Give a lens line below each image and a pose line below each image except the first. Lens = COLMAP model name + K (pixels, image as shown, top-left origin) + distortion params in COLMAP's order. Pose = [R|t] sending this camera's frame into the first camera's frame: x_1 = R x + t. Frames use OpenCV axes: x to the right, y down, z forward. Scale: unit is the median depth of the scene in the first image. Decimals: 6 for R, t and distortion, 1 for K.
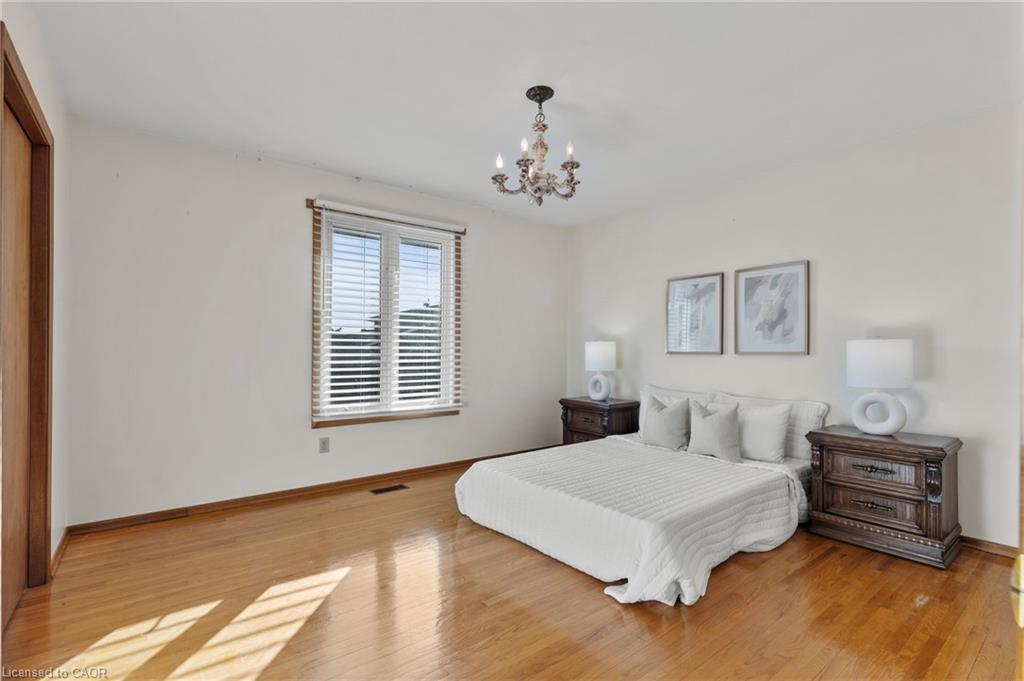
lens RADIAL K [[465.8, 0, 512.0], [0, 465.8, 340.5], [0, 0, 1]] dist [0.000210, -0.000016]
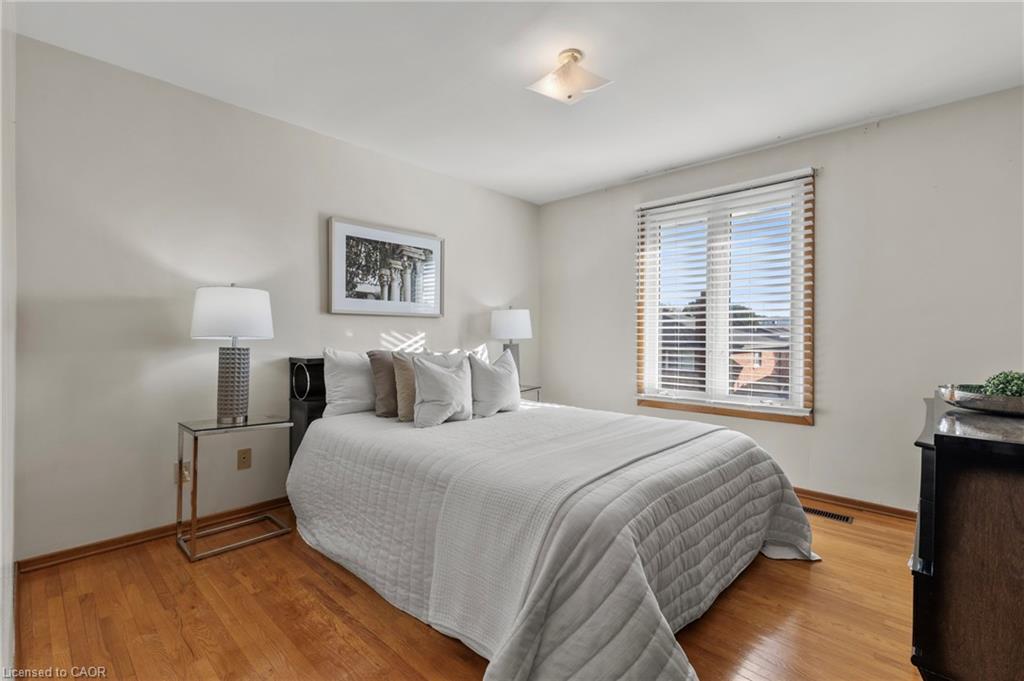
lens RADIAL K [[465.8, 0, 512.0], [0, 465.8, 340.5], [0, 0, 1]] dist [0.000210, -0.000016]
pose [[0.157903, -0.001592, -0.987453, 0.586652], [0.003519, 0.999993, -0.001049, 0.028163], [0.987448, -0.003310, 0.157908, 0.462905]]
